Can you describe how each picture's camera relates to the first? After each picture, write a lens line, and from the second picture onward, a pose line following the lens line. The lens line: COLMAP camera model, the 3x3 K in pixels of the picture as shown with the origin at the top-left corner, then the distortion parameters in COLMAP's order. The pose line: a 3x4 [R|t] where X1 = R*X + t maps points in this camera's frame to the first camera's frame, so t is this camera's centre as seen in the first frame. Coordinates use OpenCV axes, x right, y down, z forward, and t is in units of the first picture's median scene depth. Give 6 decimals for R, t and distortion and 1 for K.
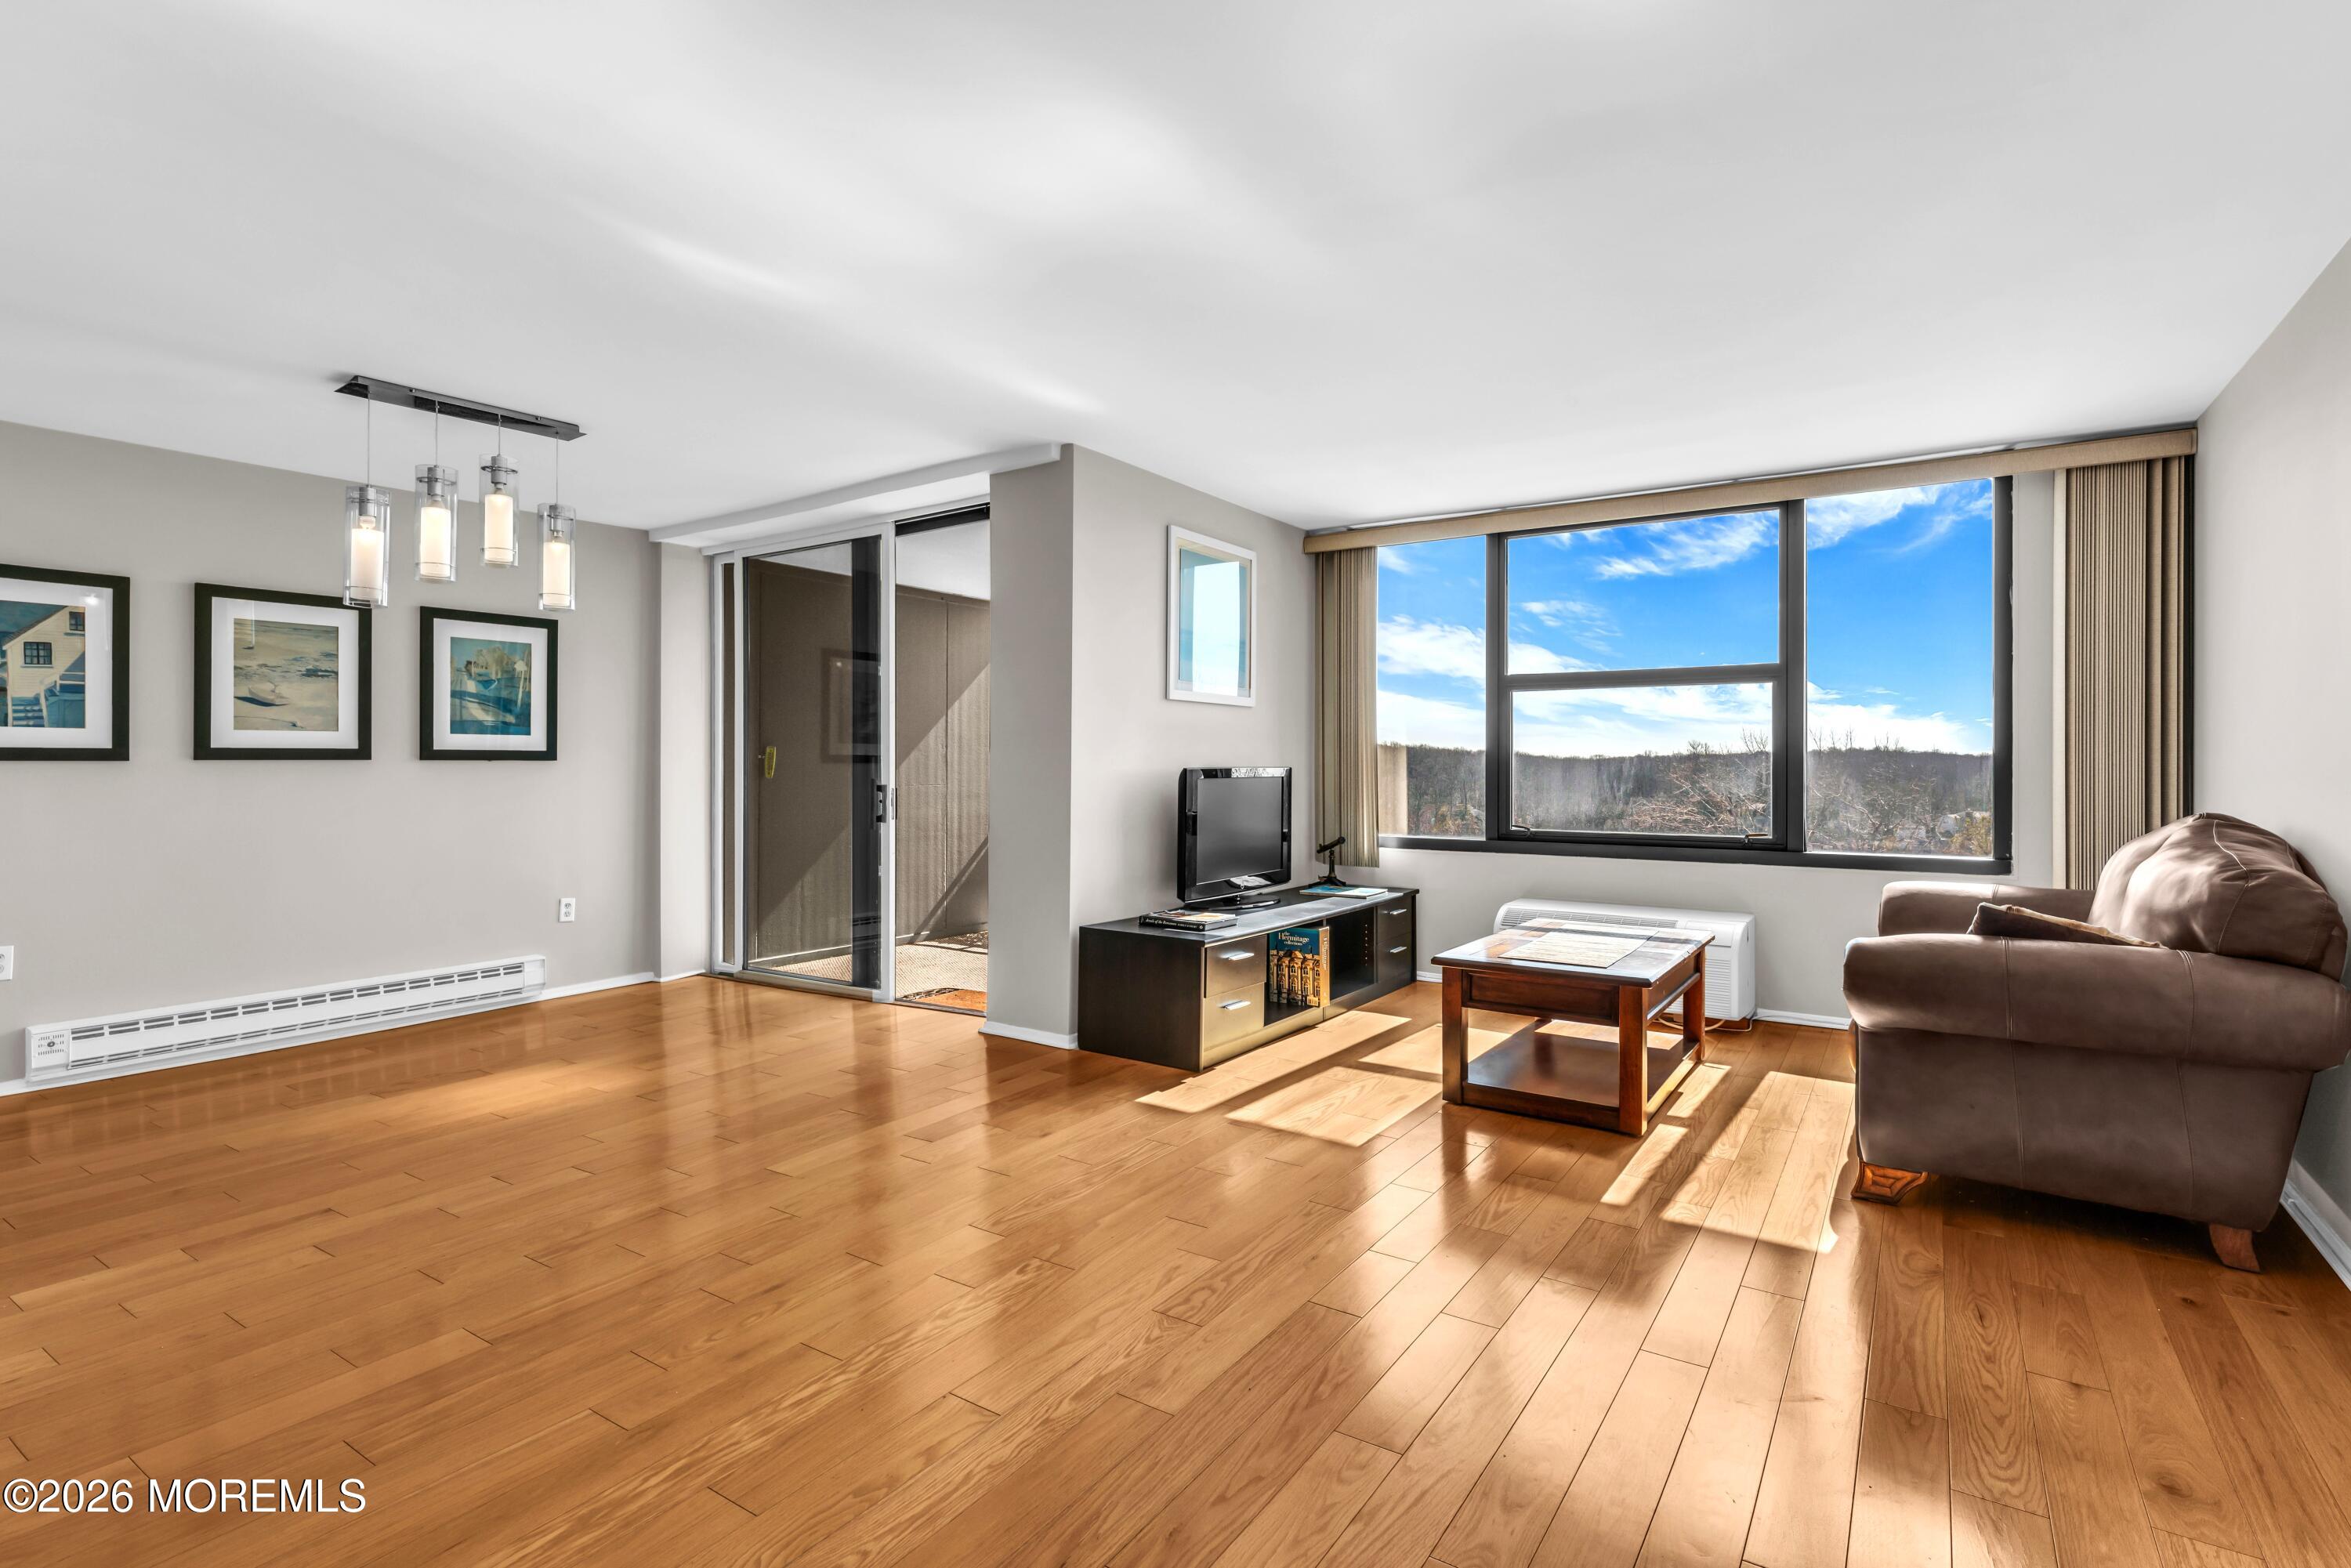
lens RADIAL K [[1112.9, 0, 1175.5], [0, 1112.9, 784.0], [0, 0, 1]] dist [-0.001867, -0.000216]
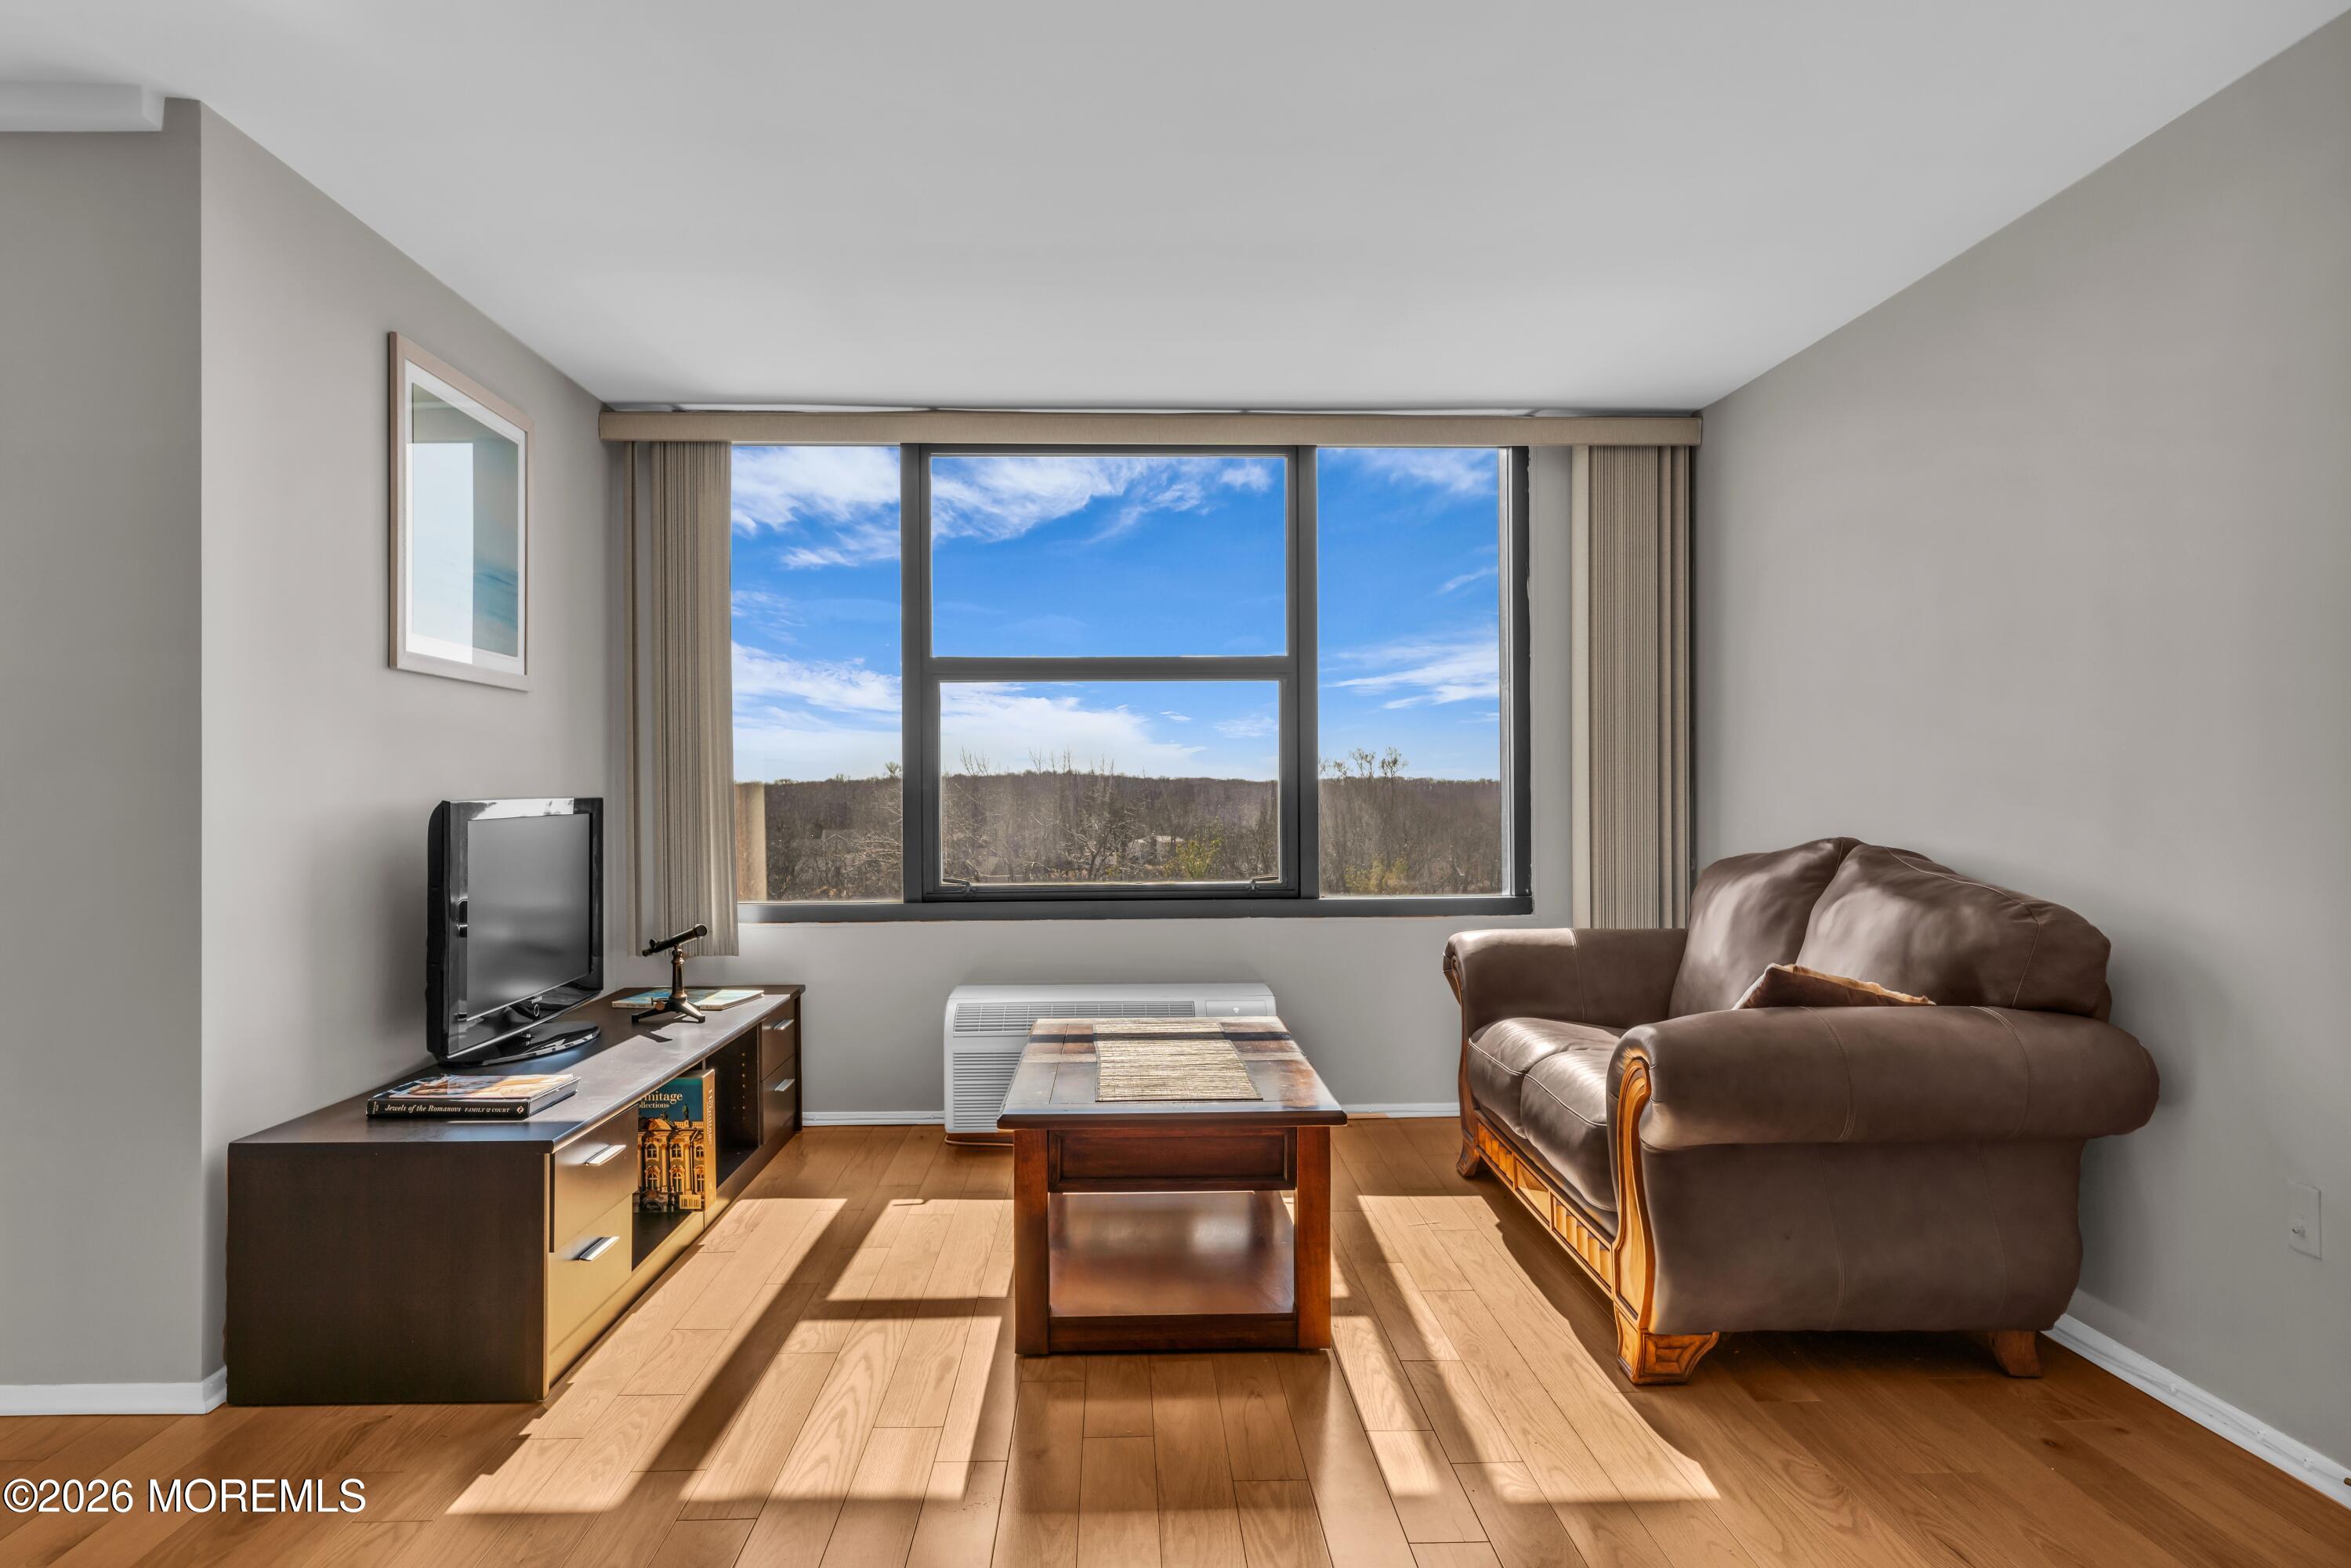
lens RADIAL K [[1388.9, 0, 1147.7], [0, 1388.9, 806.8], [0, 0, 1]] dist [-0.003342, -0.000518]
pose [[0.811713, -0.014037, 0.583888, -0.103381], [0.017947, 0.999839, -0.000912, -0.004676], [-0.583781, 0.011220, 0.811834, 0.280104]]
